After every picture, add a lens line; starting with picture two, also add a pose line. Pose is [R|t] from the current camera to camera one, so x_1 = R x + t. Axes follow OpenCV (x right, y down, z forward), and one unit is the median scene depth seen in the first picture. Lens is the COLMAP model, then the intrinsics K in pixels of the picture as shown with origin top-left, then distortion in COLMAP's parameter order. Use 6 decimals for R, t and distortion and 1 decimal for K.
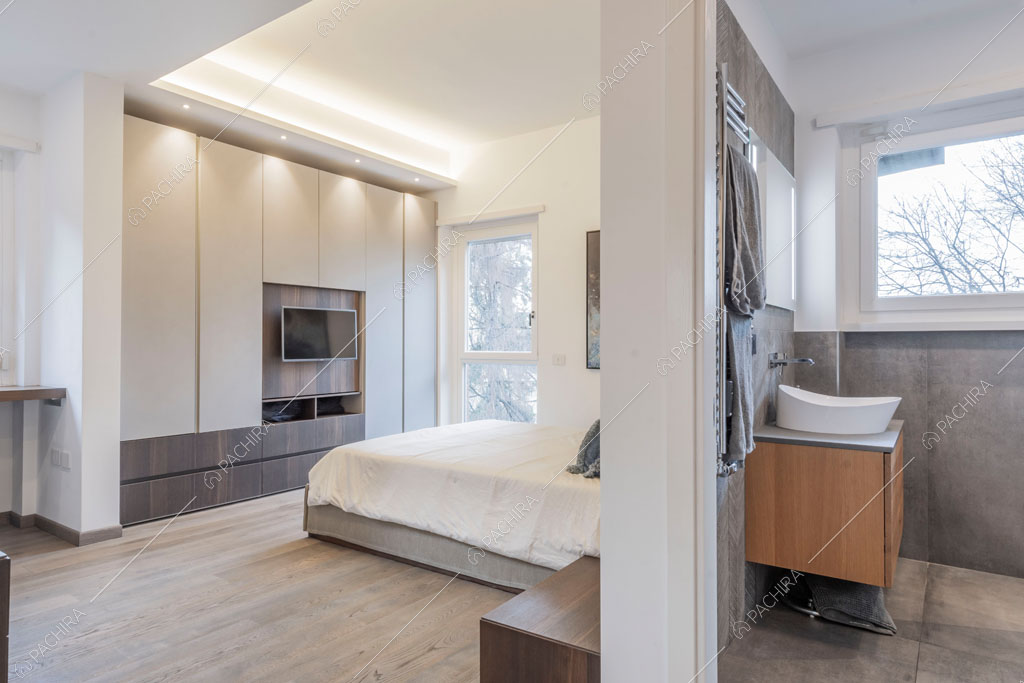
lens RADIAL K [[618.3, 0, 508.8], [0, 618.3, 336.3], [0, 0, 1]] dist [0.028189, -0.018205]
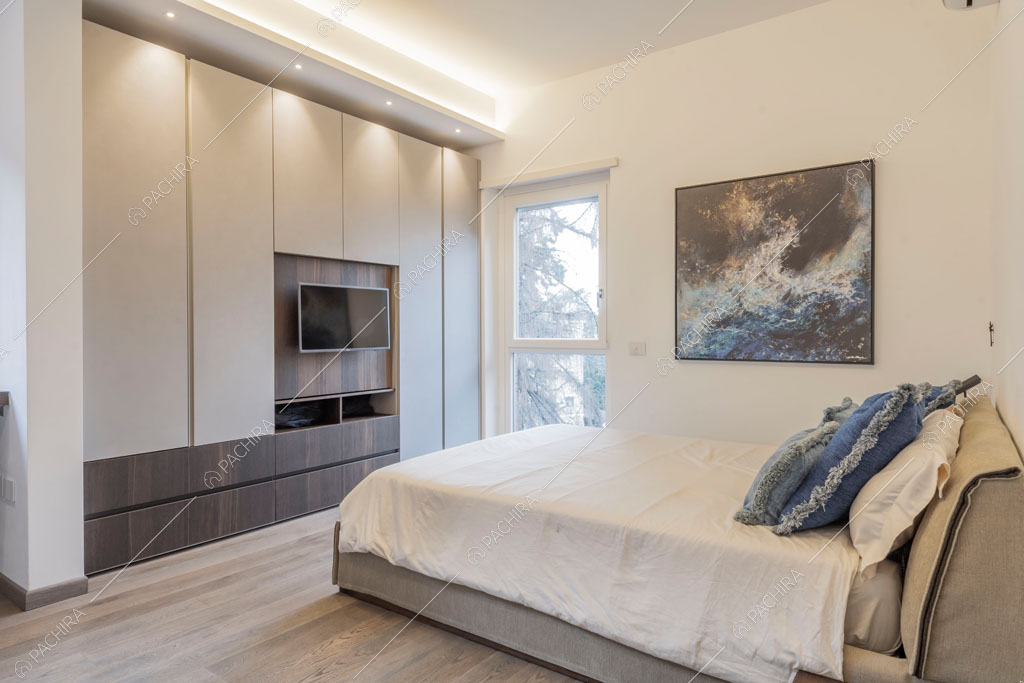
lens RADIAL K [[621.3, 0, 512.8], [0, 621.3, 331.1], [0, 0, 1]] dist [0.018394, -0.002218]
pose [[0.999928, -0.005138, -0.010873, -0.097787], [0.005285, 0.999894, 0.013544, 0.004533], [0.010803, -0.013601, 0.999849, 0.242890]]
